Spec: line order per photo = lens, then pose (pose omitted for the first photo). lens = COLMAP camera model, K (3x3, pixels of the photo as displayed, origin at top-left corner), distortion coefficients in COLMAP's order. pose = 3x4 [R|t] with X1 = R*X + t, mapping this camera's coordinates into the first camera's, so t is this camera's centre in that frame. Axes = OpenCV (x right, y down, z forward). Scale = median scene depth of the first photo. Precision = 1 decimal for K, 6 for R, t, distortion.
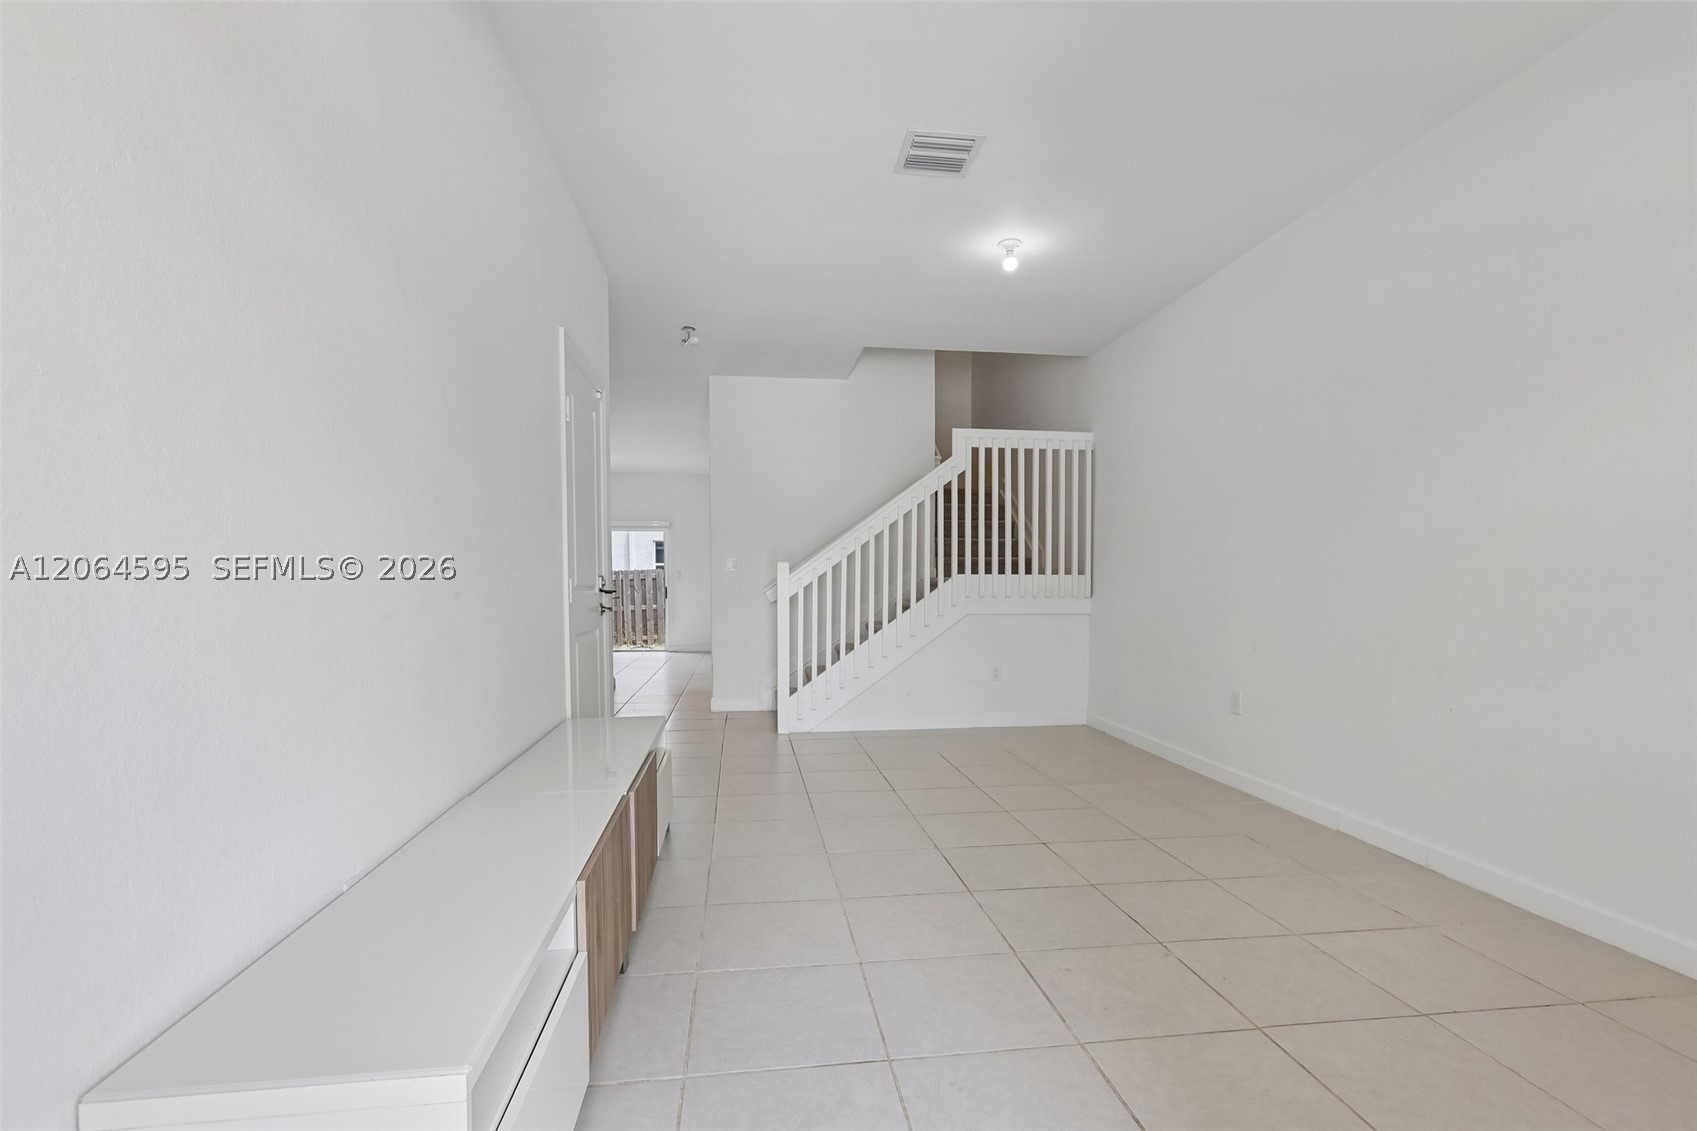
lens RADIAL K [[763.9, 0, 849.8], [0, 763.9, 568.1], [0, 0, 1]] dist [0.002500, 0.000187]
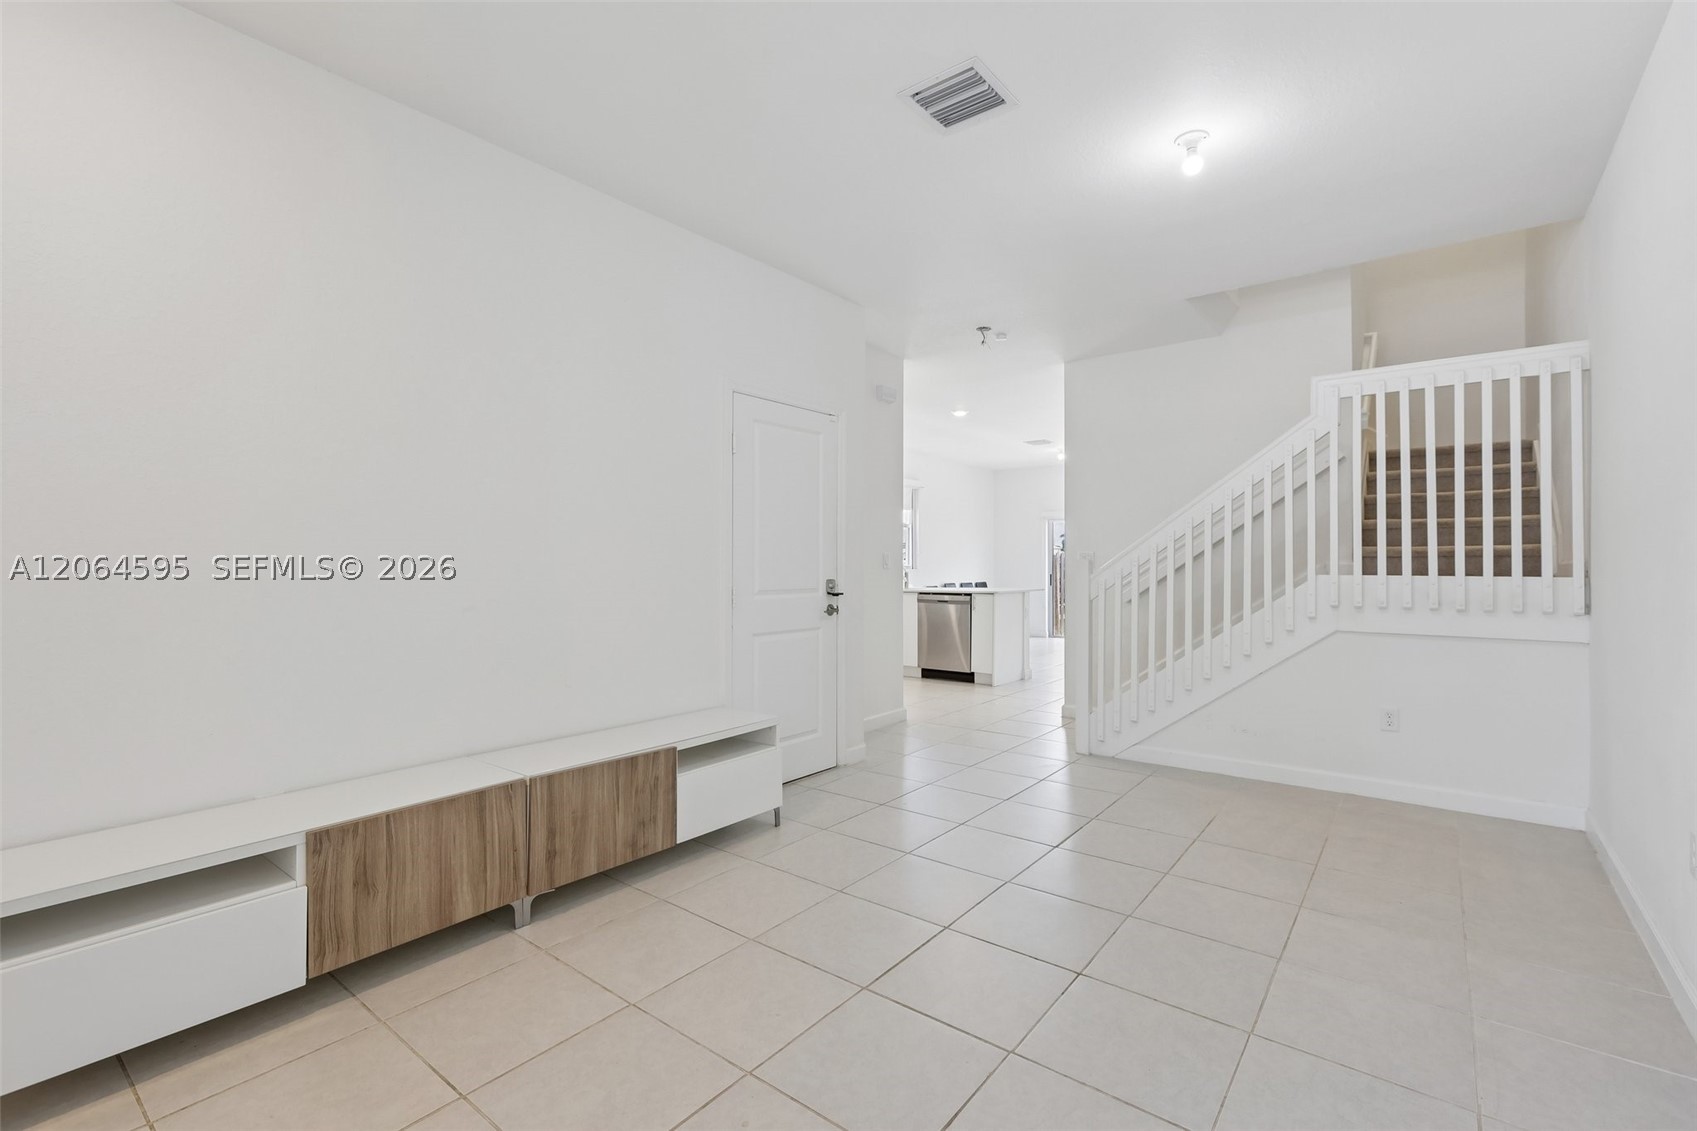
lens RADIAL K [[753.5, 0, 848.2], [0, 753.5, 556.8], [0, 0, 1]] dist [-0.002131, -0.000231]
pose [[0.695338, -0.011574, -0.718590, 0.343698], [0.013164, 0.999908, -0.003367, -0.013644], [0.718563, -0.007118, 0.695426, 0.173415]]
